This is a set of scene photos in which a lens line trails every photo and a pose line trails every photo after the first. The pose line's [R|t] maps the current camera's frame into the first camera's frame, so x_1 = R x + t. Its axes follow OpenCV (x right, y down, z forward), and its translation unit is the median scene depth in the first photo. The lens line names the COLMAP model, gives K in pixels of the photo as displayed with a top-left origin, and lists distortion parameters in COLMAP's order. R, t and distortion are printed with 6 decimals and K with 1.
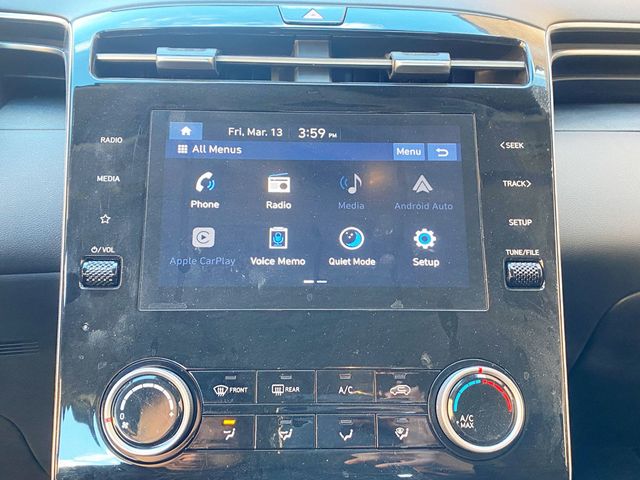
lens RADIAL K [[649.9, 0, 322.4], [0, 649.9, 243.9], [0, 0, 1]] dist [0.034544, 0.000000]
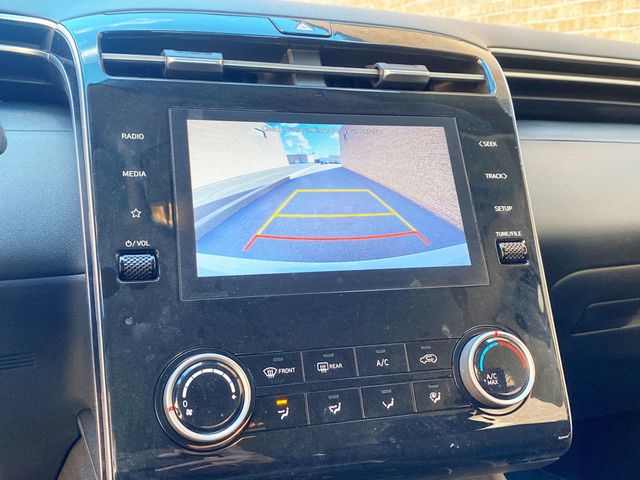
lens RADIAL K [[649.9, 0, 324.3], [0, 649.9, 236.7], [0, 0, 1]] dist [0.034544, 0.000000]
pose [[0.965268, -0.034372, 0.258989, -0.312213], [0.051651, 0.996849, -0.060209, 0.072009], [-0.256104, 0.071494, 0.964002, -0.029922]]
